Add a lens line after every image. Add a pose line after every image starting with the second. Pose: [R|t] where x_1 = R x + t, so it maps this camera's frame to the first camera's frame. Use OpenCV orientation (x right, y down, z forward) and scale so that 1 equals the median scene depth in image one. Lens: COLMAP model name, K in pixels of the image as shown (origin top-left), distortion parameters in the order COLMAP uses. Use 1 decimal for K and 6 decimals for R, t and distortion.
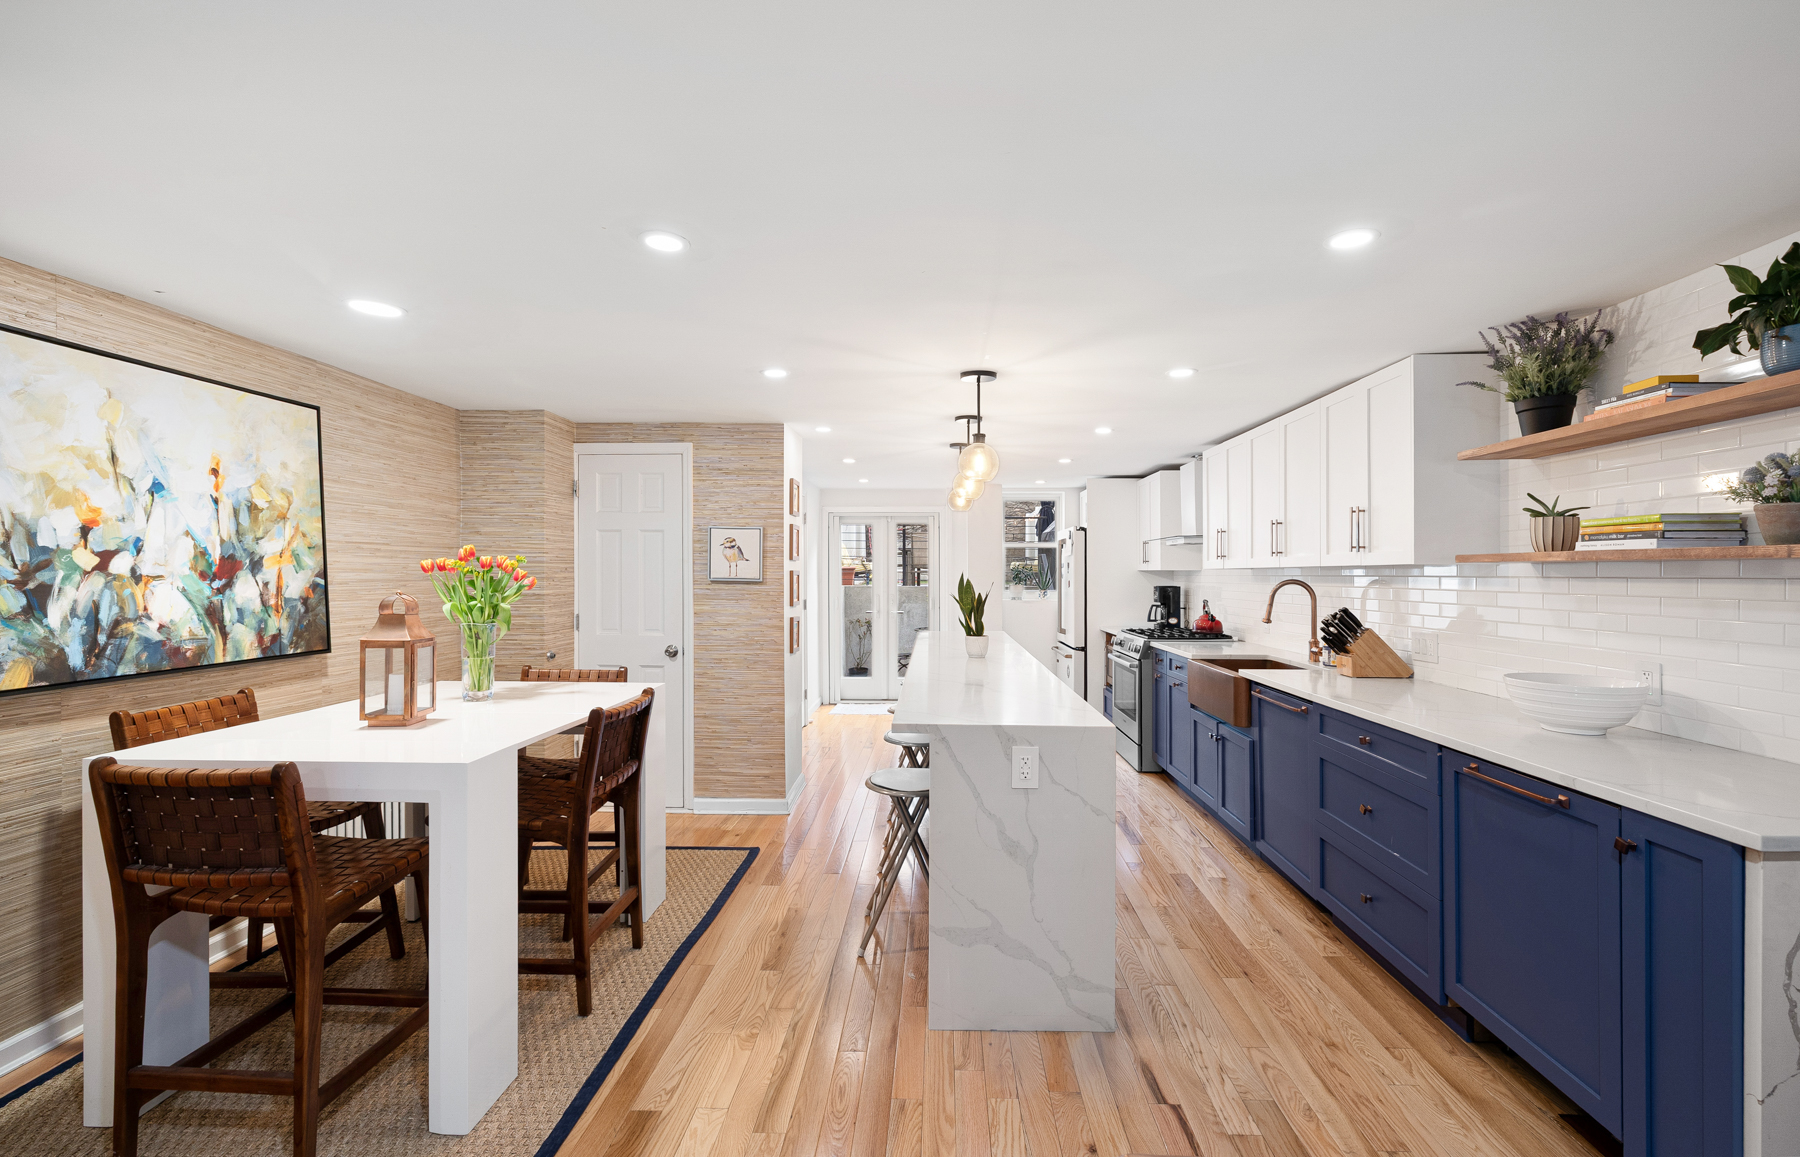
lens RADIAL K [[768.5, 0, 907.3], [0, 768.5, 577.0], [0, 0, 1]] dist [0.001599, 0.000110]
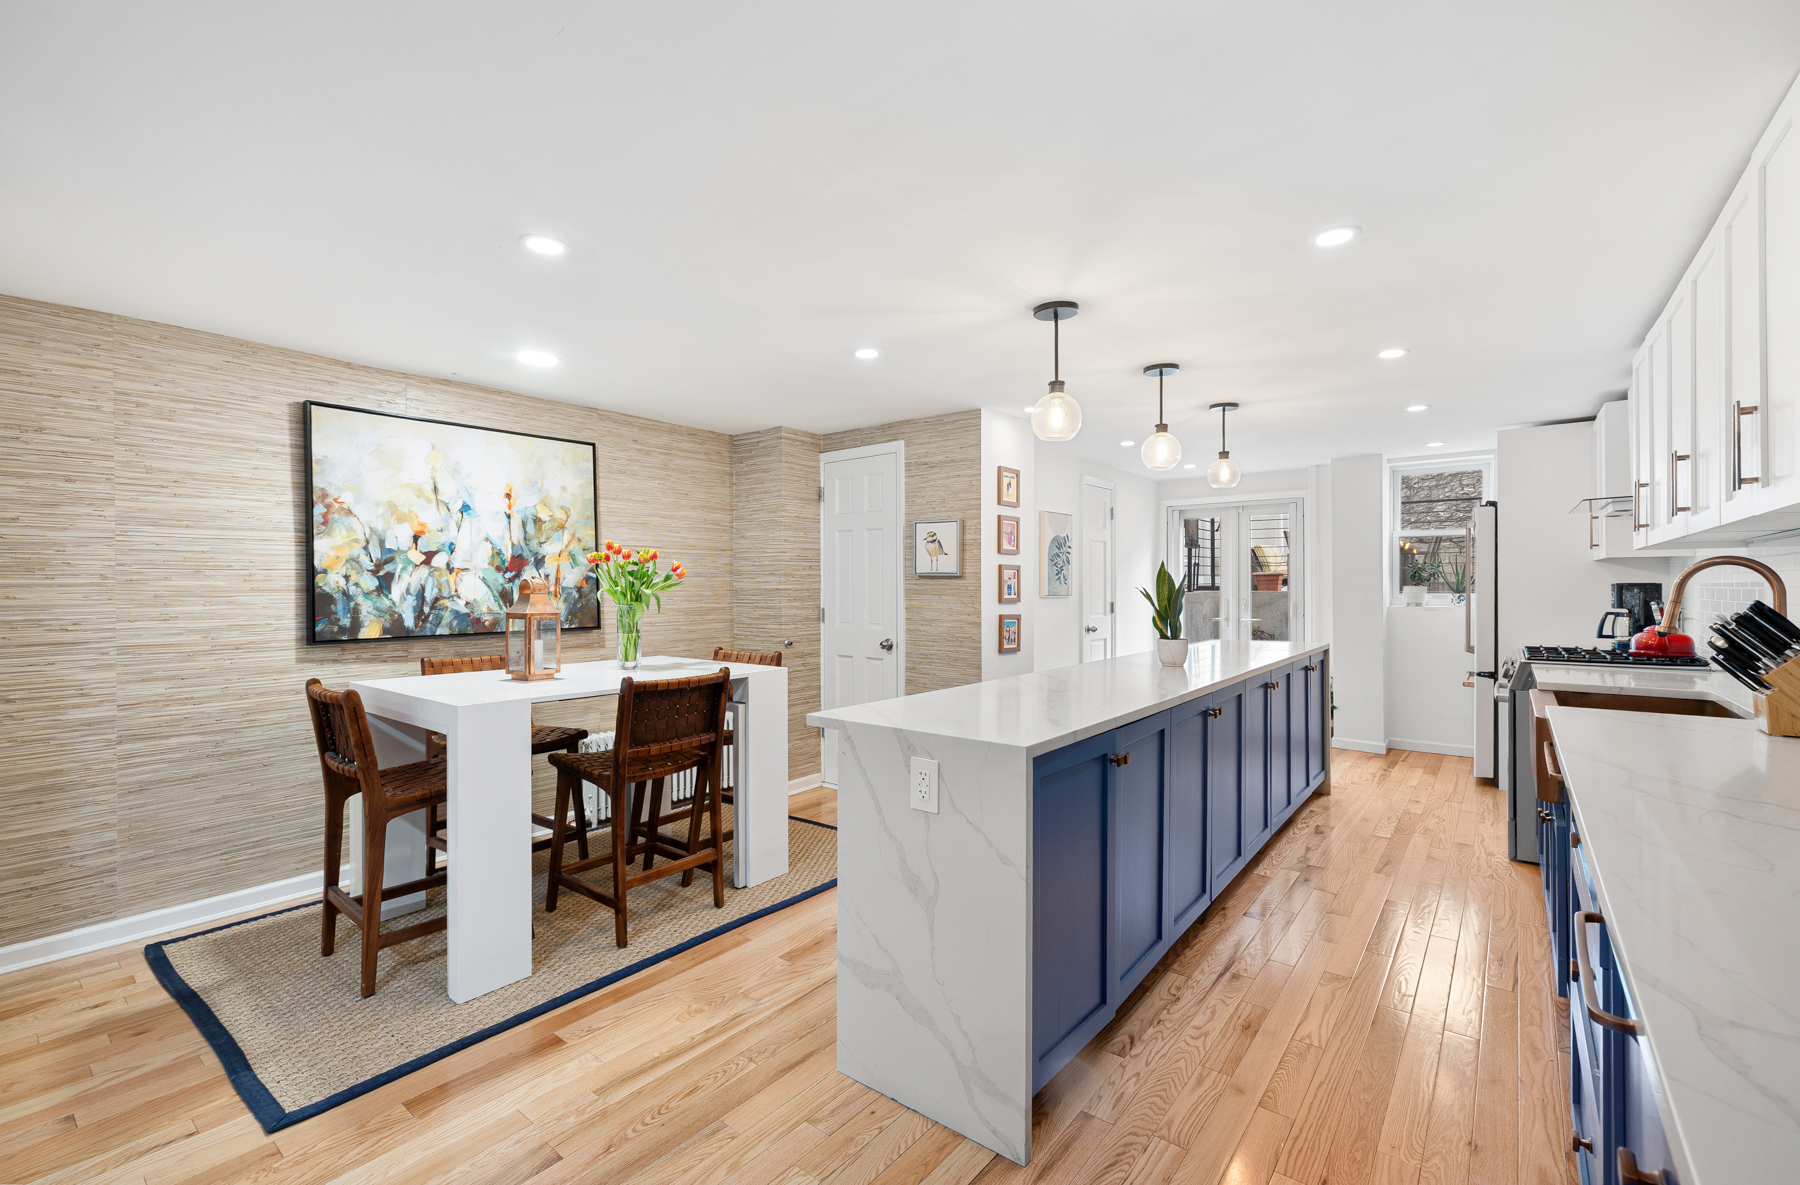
lens RADIAL K [[766.7, 0, 908.8], [0, 766.7, 591.0], [0, 0, 1]] dist [0.002141, 0.000502]
pose [[0.806123, -0.002497, -0.591743, 0.475898], [0.002344, 0.999997, -0.001027, 0.037406], [0.591744, -0.000559, 0.806126, 0.273190]]
